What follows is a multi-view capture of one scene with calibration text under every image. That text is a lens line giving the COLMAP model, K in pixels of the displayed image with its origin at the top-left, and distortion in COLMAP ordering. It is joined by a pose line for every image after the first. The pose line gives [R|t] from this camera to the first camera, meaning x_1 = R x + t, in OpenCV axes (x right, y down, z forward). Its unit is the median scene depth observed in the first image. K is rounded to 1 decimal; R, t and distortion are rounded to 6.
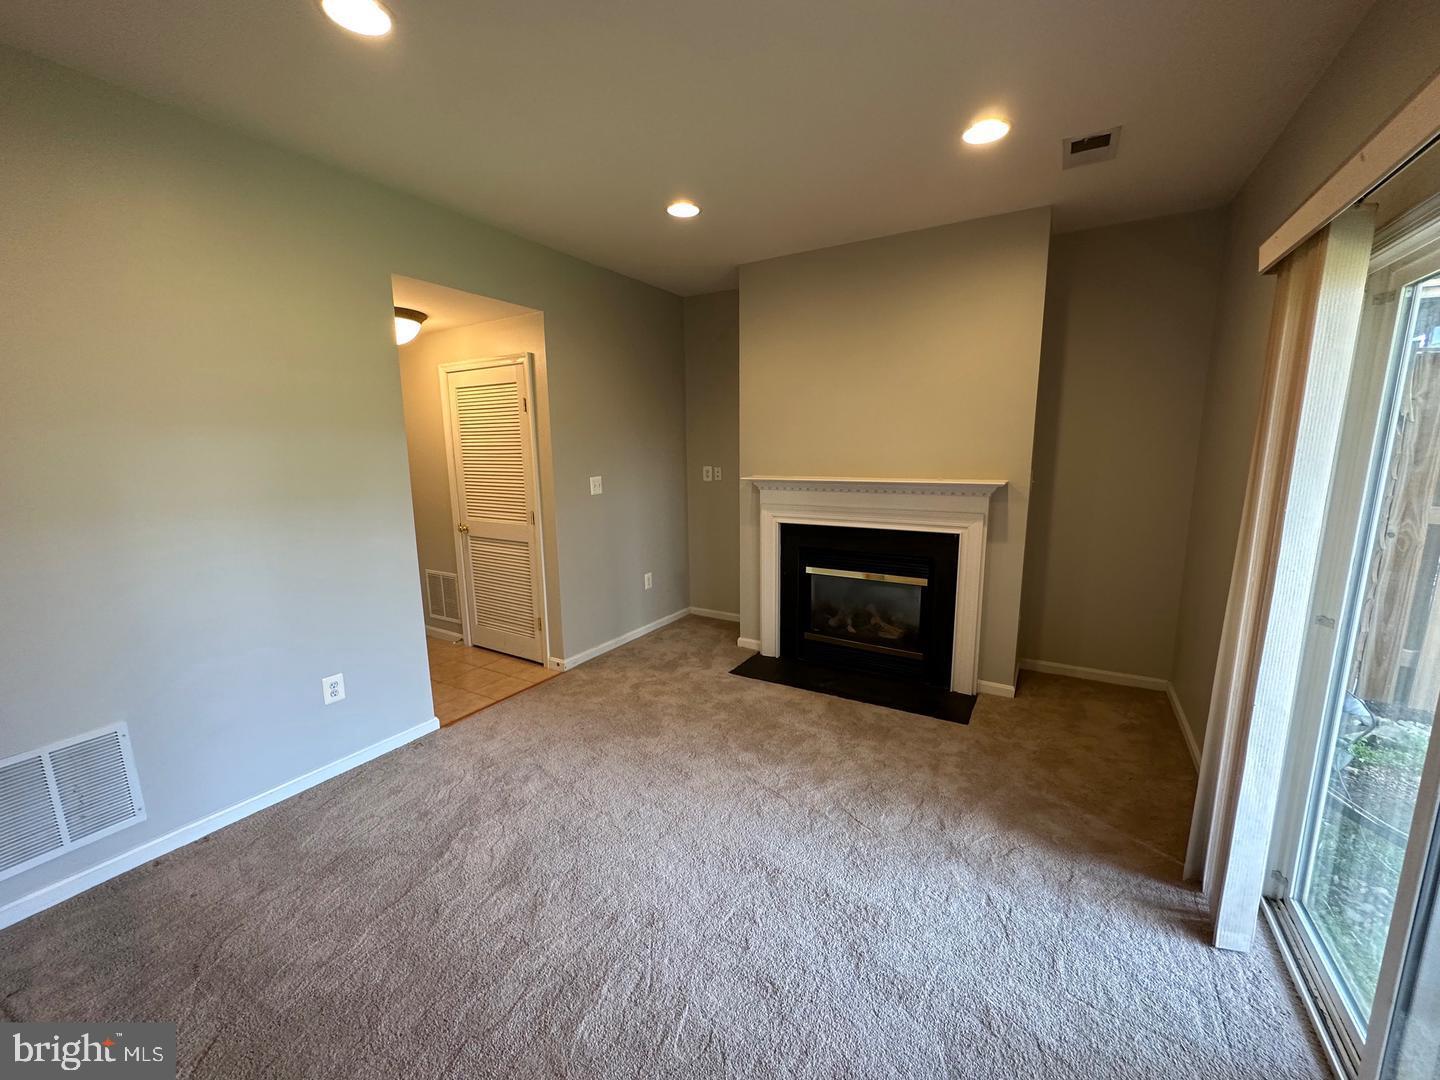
lens RADIAL K [[574.1, 0, 720.0], [0, 574.1, 540.0], [0, 0, 1]] dist [-0.001902, 0.000219]
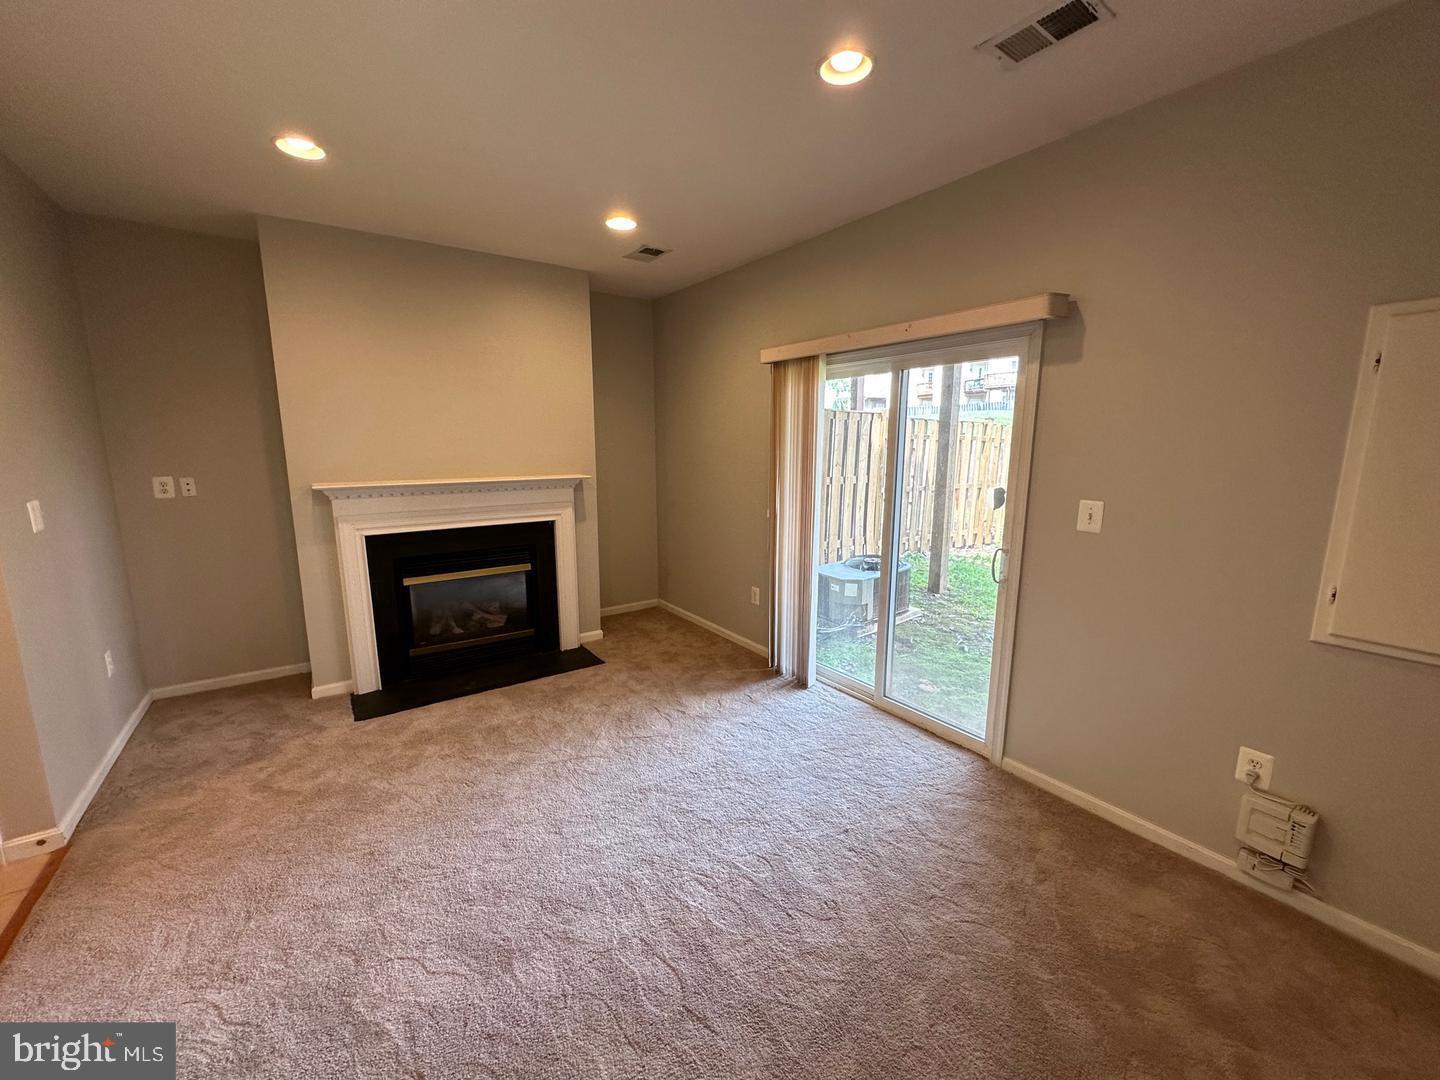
lens RADIAL K [[574.1, 0, 720.0], [0, 574.1, 540.0], [0, 0, 1]] dist [-0.001902, 0.000219]
pose [[0.412244, -0.144574, 0.899530, -0.521991], [0.144844, 0.985172, 0.091958, -0.029532], [-0.899486, 0.092383, 0.427072, 0.167084]]
